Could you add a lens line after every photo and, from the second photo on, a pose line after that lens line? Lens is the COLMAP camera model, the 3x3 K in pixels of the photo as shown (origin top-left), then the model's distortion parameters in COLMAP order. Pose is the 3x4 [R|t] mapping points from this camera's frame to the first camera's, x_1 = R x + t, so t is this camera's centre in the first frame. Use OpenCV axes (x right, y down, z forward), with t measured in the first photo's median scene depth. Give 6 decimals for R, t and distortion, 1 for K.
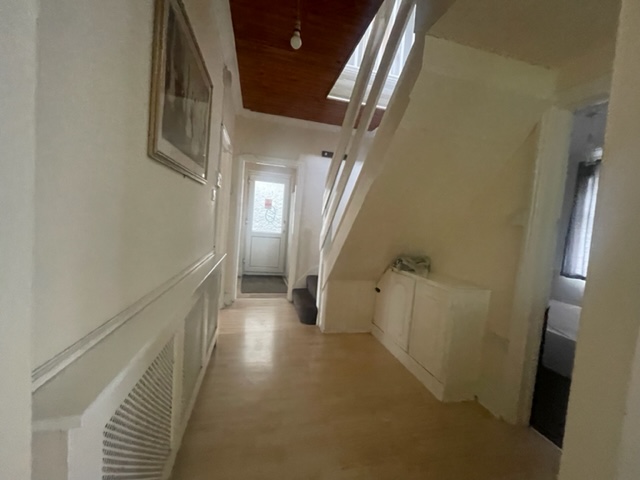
lens RADIAL K [[256.0, 0, 318.1], [0, 256.0, 238.6], [0, 0, 1]] dist [0.002298, 0.000232]
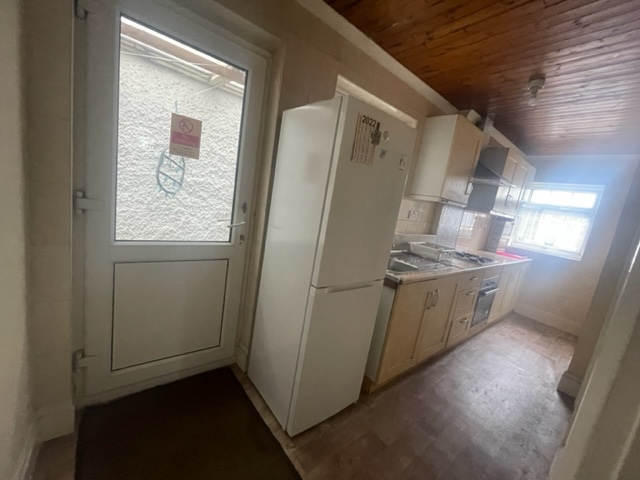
lens RADIAL K [[256.0, 0, 319.1], [0, 256.0, 240.4], [0, 0, 1]] dist [0.002298, 0.000232]
pose [[0.903561, 0.000653, 0.428459, -0.181842], [-0.057841, 0.991031, 0.120468, -0.067575], [-0.424537, -0.133633, 0.895495, 0.677579]]
